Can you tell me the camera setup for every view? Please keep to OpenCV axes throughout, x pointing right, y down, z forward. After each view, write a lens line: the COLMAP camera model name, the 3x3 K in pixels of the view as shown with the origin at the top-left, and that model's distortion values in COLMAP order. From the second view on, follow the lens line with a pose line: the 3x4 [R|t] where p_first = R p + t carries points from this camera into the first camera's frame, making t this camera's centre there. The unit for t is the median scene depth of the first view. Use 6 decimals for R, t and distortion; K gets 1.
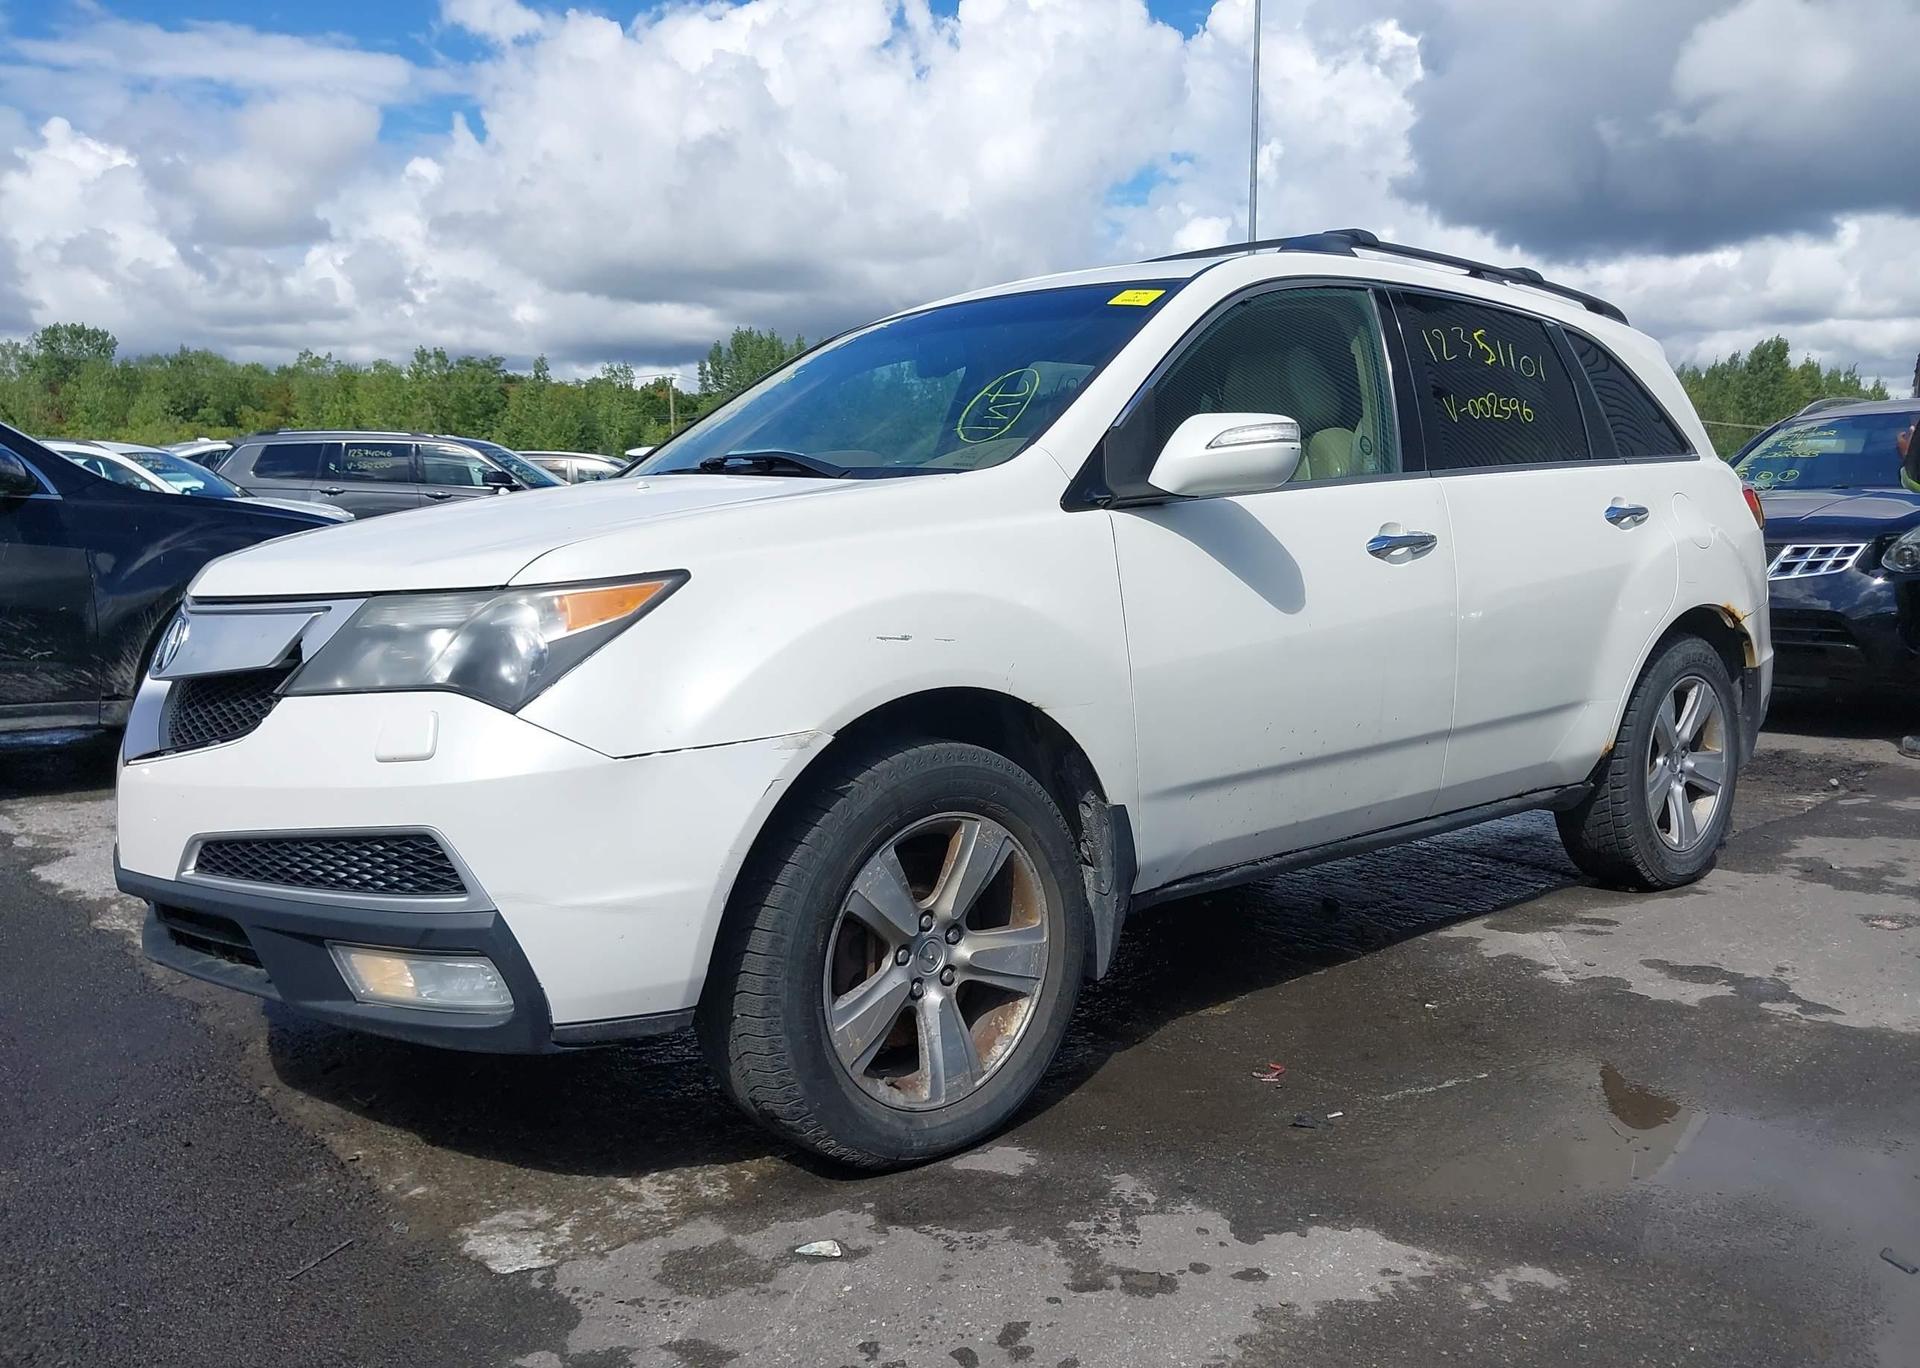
lens RADIAL K [[1521.9, 0, 960.0], [0, 1521.9, 684.0], [0, 0, 1]] dist [0.006854, -0.012842]
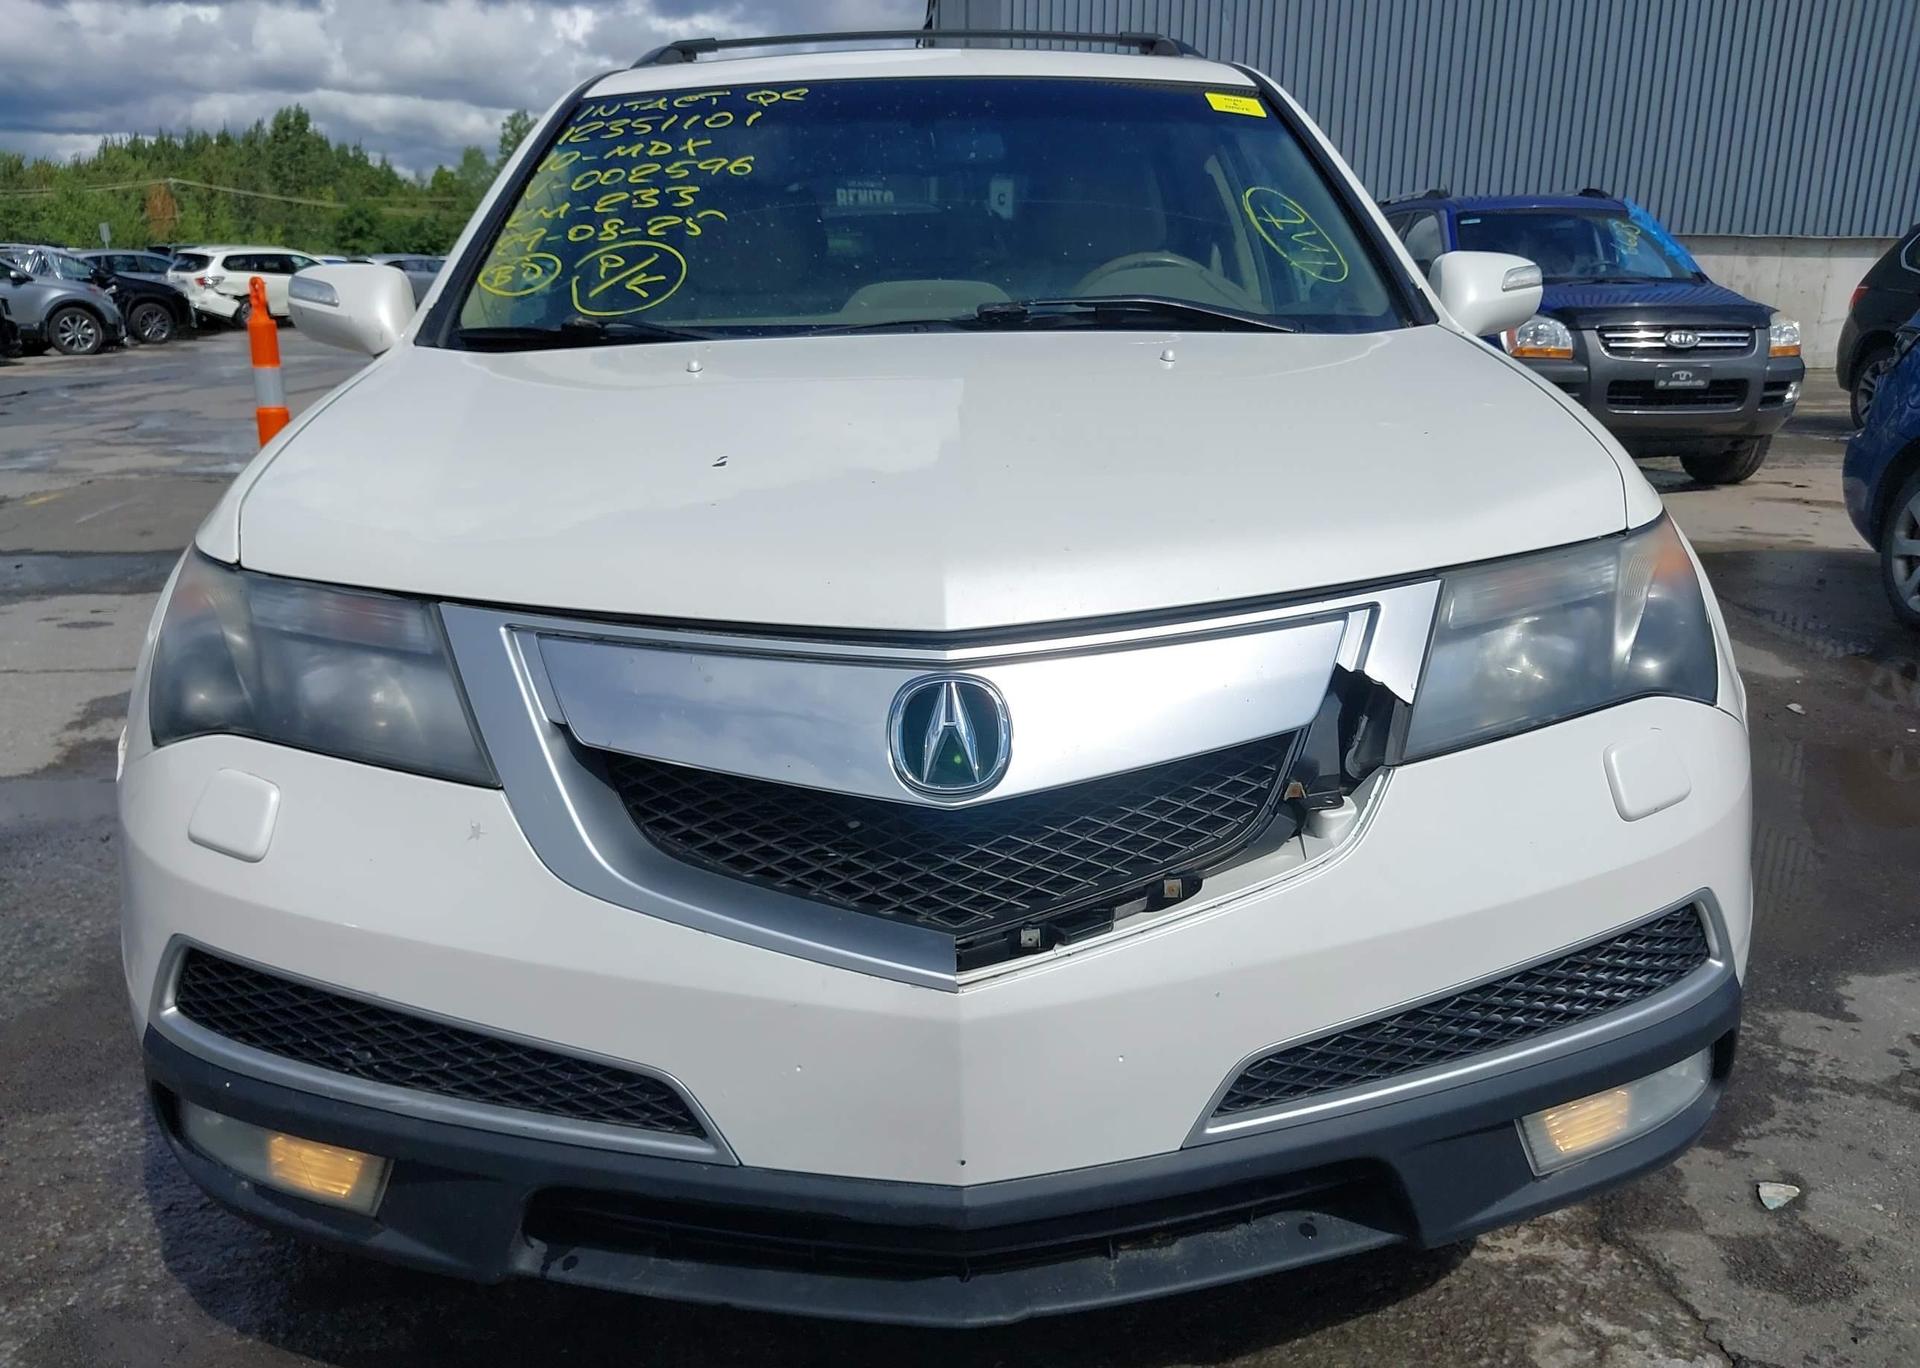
lens RADIAL K [[1531.1, 0, 964.6], [0, 1531.1, 706.7], [0, 0, 1]] dist [0.024662, -0.024633]
pose [[0.619900, -0.213075, 0.755197, -0.942968], [0.094855, 0.975717, 0.197432, -0.139776], [-0.778926, -0.050754, 0.625058, 0.728213]]
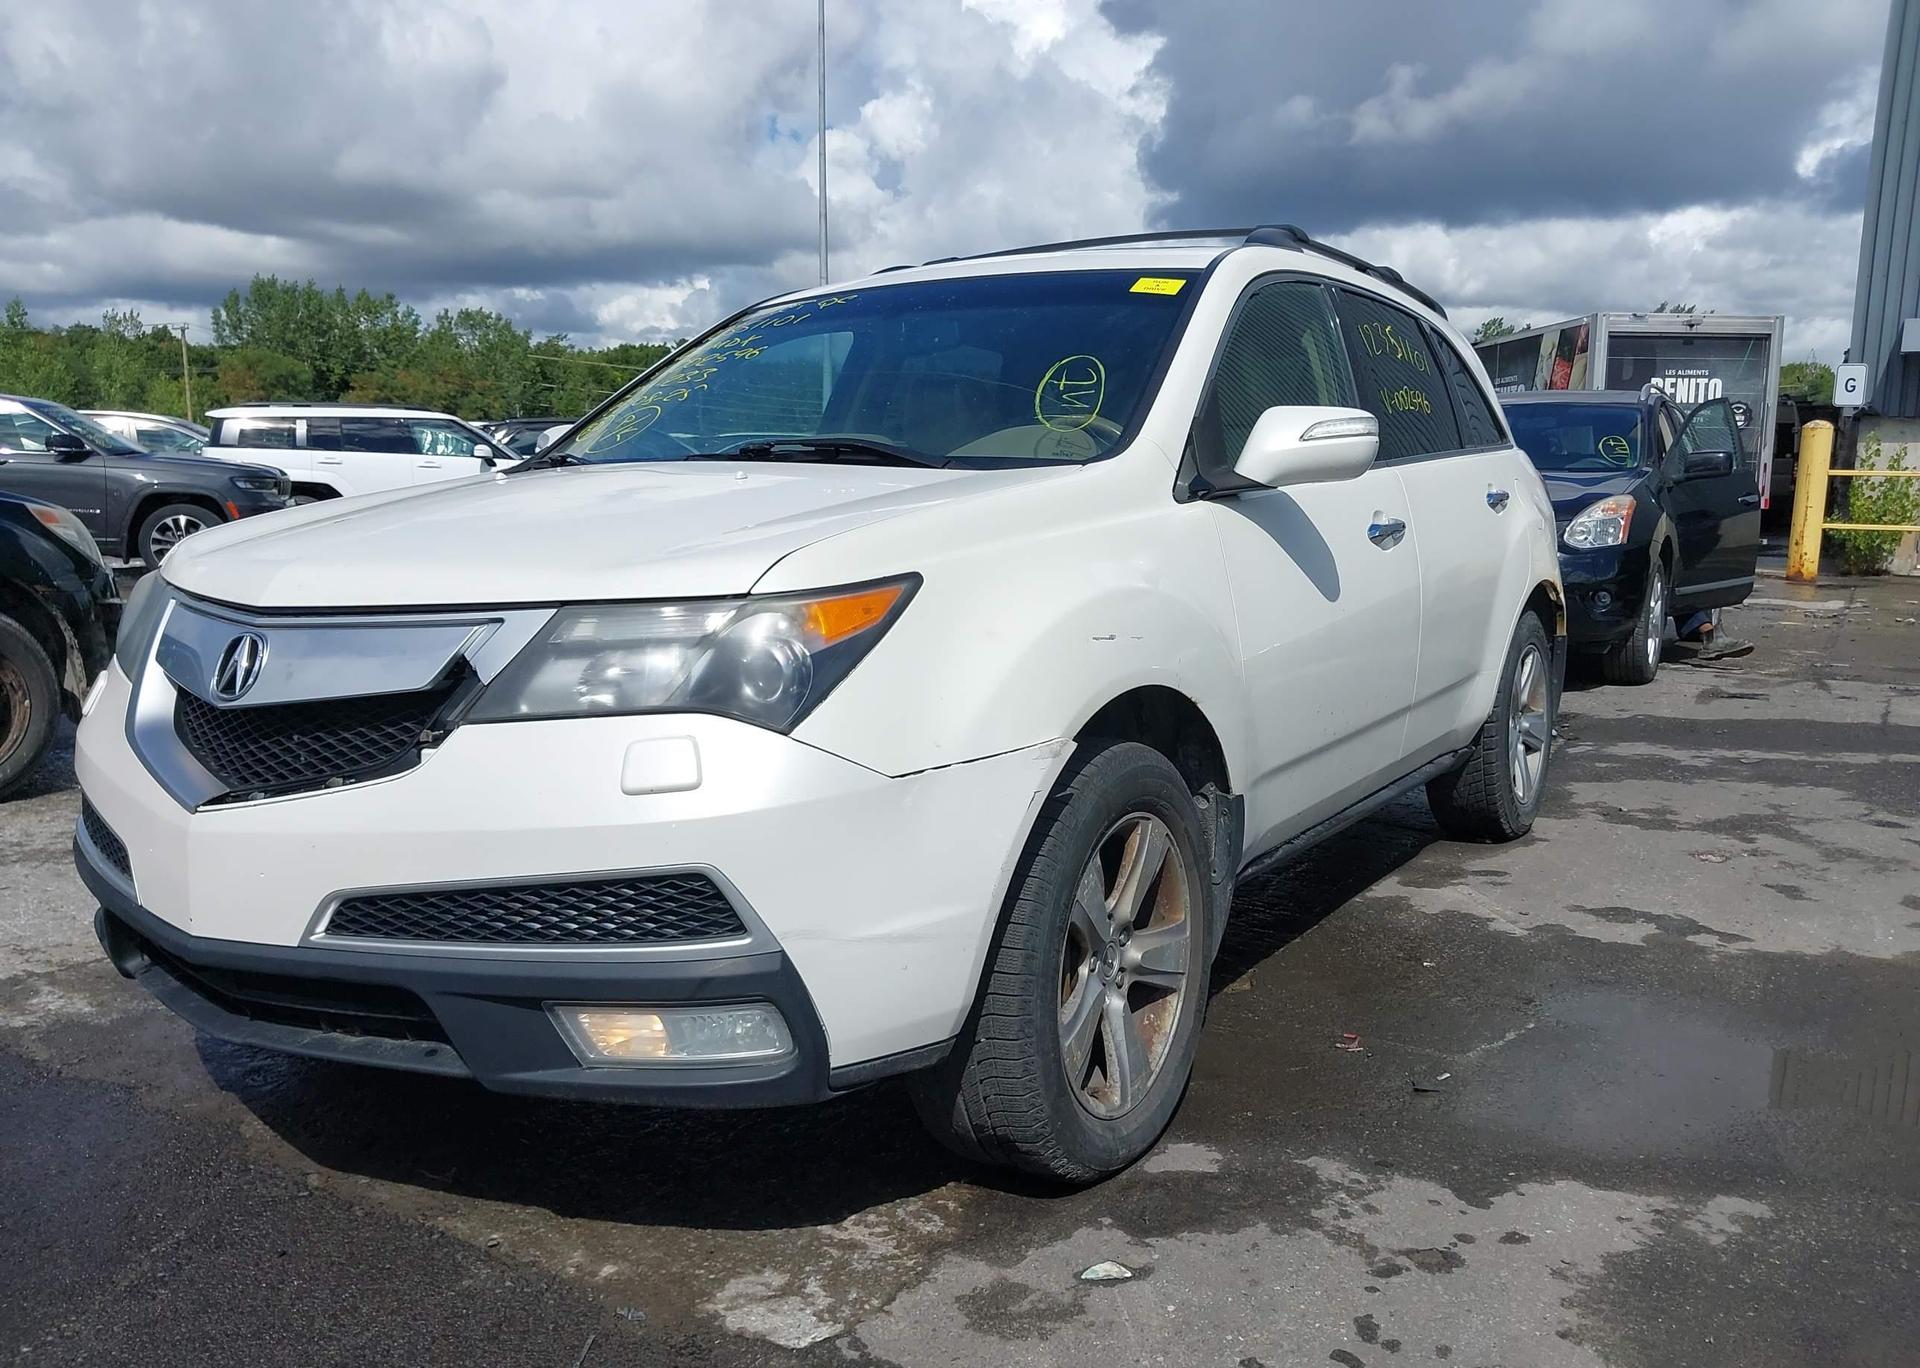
lens RADIAL K [[1534.2, 0, 960.0], [0, 1534.2, 684.0], [0, 0, 1]] dist [0.002194, -0.004081]
pose [[0.958953, -0.033295, 0.281603, -0.397998], [0.027622, 0.999328, 0.024093, -0.026337], [-0.282216, -0.015325, 0.959229, 0.084454]]
